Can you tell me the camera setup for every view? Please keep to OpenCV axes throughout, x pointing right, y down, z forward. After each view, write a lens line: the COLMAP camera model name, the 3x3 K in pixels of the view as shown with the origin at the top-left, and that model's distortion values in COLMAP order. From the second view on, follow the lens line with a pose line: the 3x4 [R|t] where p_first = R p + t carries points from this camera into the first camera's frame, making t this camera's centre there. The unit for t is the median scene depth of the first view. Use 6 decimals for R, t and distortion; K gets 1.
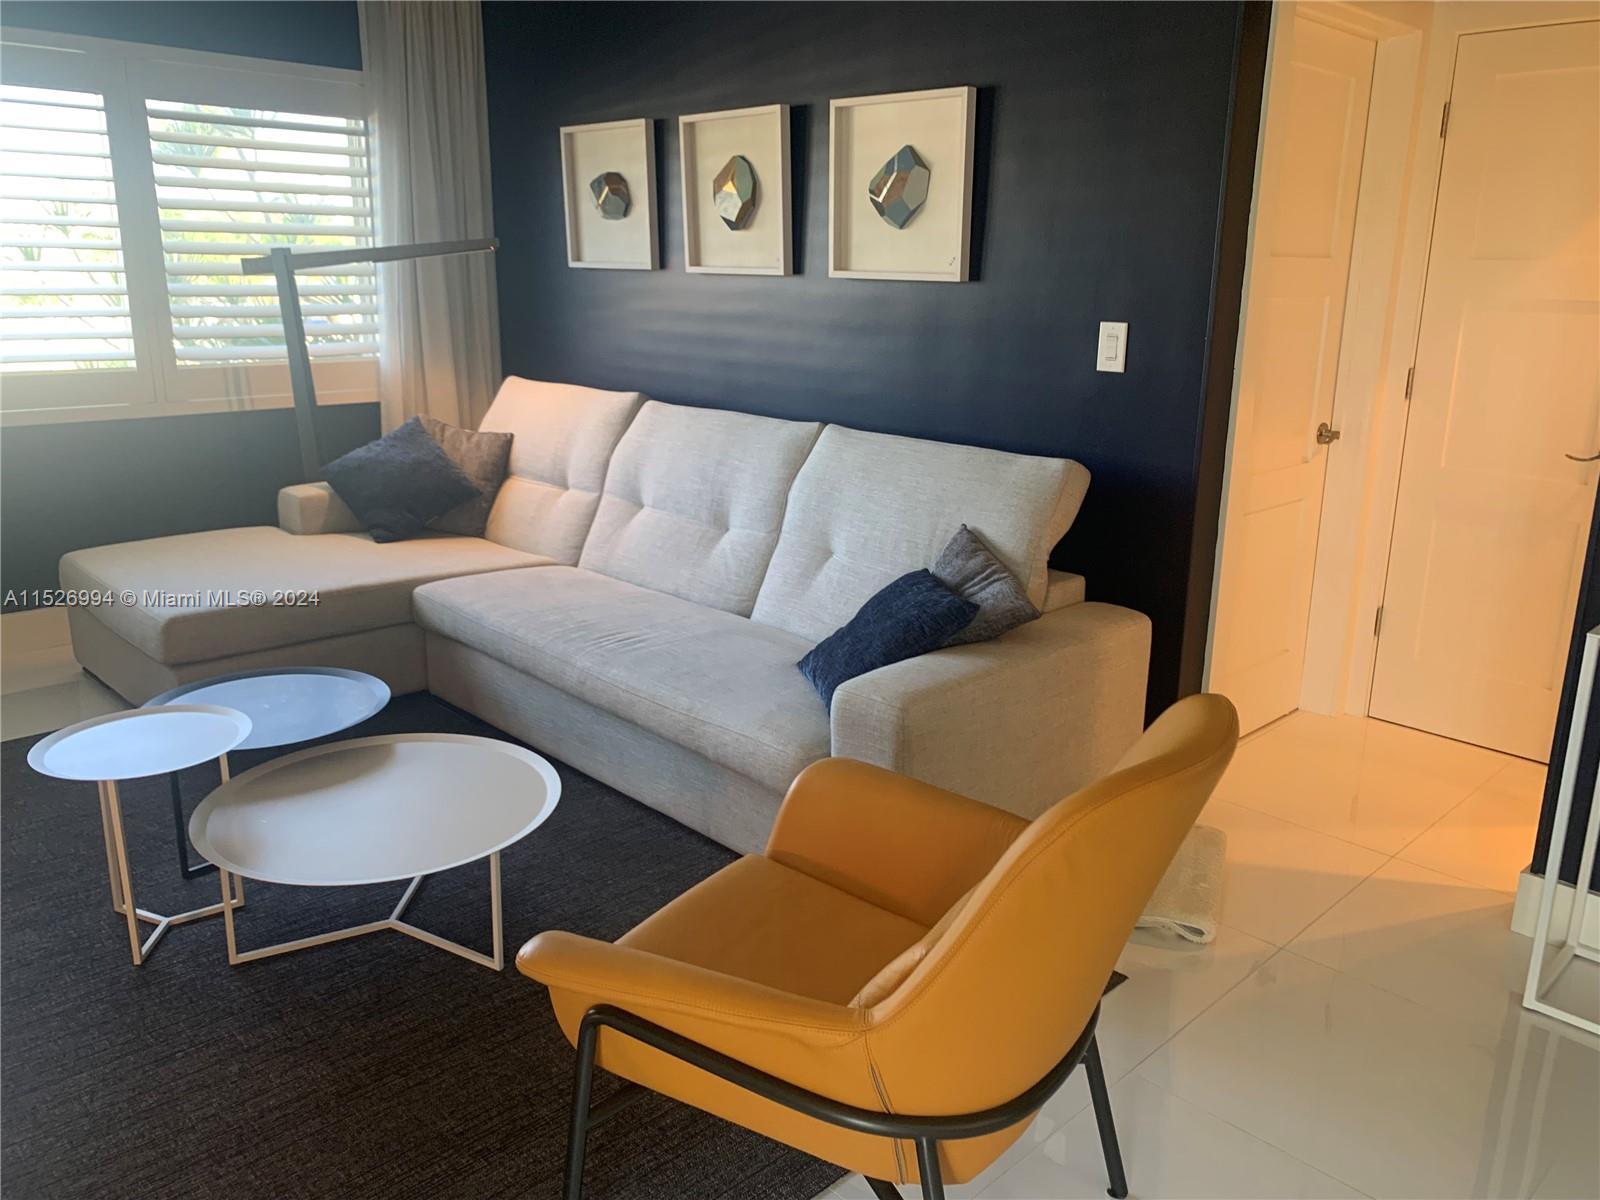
lens RADIAL K [[1224.5, 0, 796.7], [0, 1224.5, 597.3], [0, 0, 1]] dist [0.027526, -0.044566]
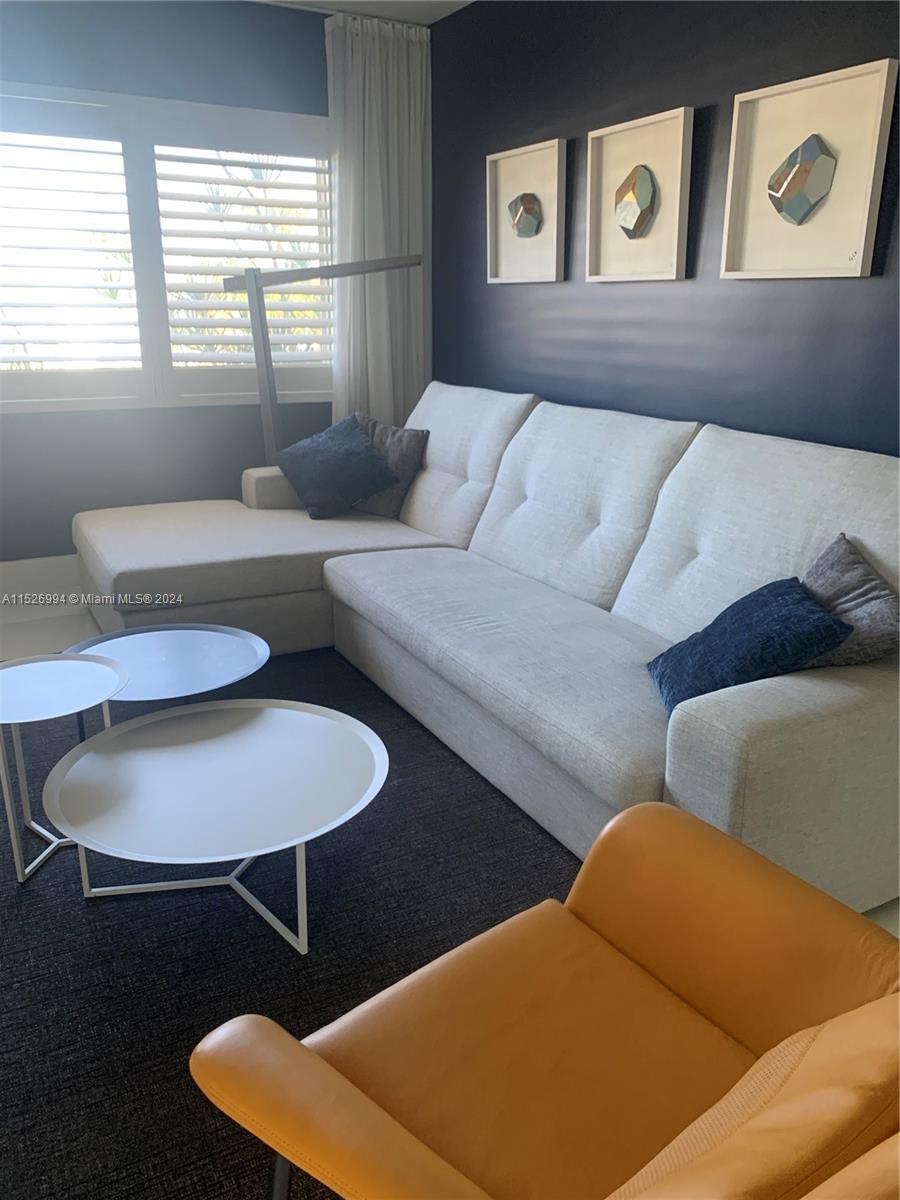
lens RADIAL K [[918.4, 0, 445.2], [0, 918.4, 607.4], [0, 0, 1]] dist [0.027526, -0.044566]
pose [[0.962437, 0.078920, -0.259783, 0.026986], [-0.067939, 0.996385, 0.050993, -0.015175], [0.262868, -0.031428, 0.964320, 0.202796]]
